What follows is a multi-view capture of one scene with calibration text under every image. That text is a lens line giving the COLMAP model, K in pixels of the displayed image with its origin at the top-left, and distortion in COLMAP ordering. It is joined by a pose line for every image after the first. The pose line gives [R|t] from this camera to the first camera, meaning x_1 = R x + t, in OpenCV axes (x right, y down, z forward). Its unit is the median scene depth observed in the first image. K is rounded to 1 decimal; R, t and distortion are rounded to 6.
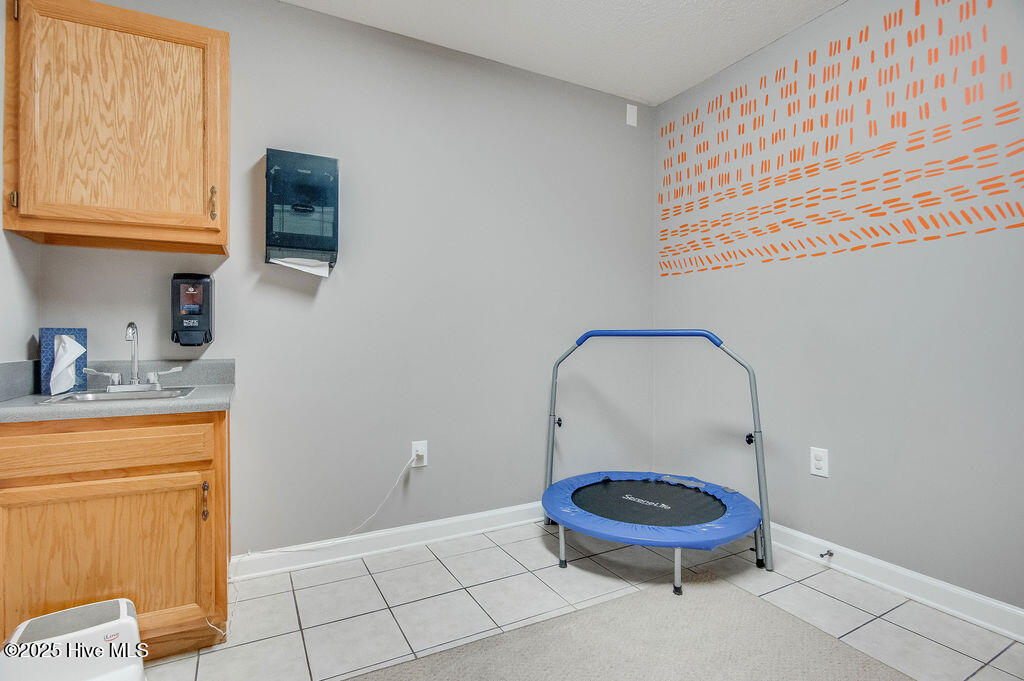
lens RADIAL K [[498.0, 0, 508.4], [0, 498.0, 340.1], [0, 0, 1]] dist [-0.004956, -0.001758]
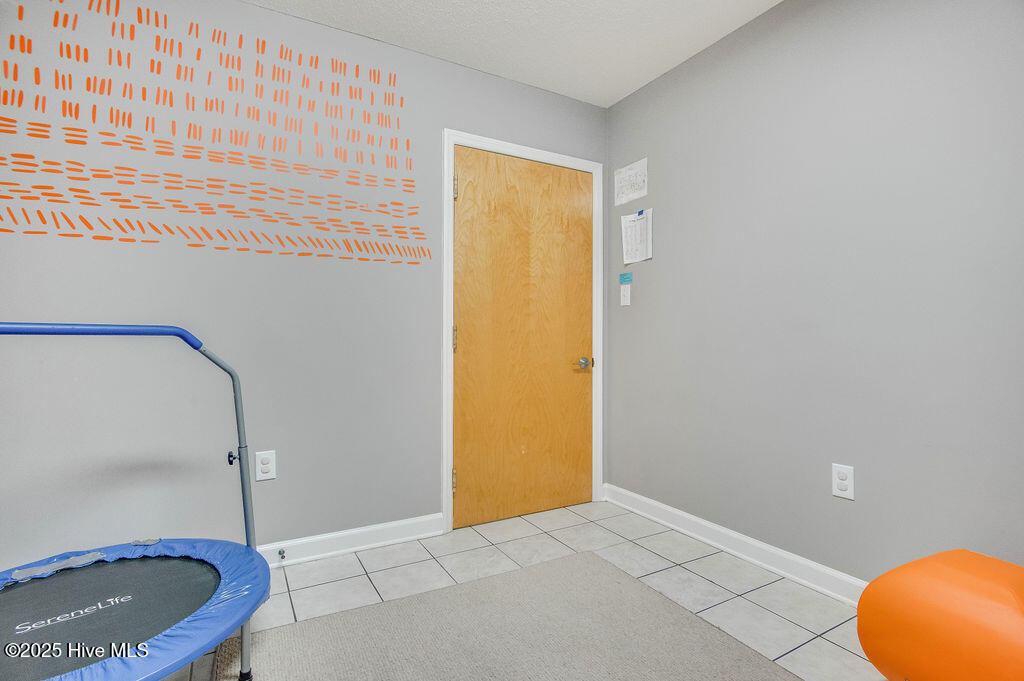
lens RADIAL K [[498.0, 0, 507.4], [0, 498.0, 339.4], [0, 0, 1]] dist [-0.004956, -0.001758]
pose [[-0.020058, 0.000241, 0.999799, -0.344891], [0.005571, 0.999984, -0.000129, 0.001381], [-0.999783, 0.005567, -0.020059, 0.526946]]
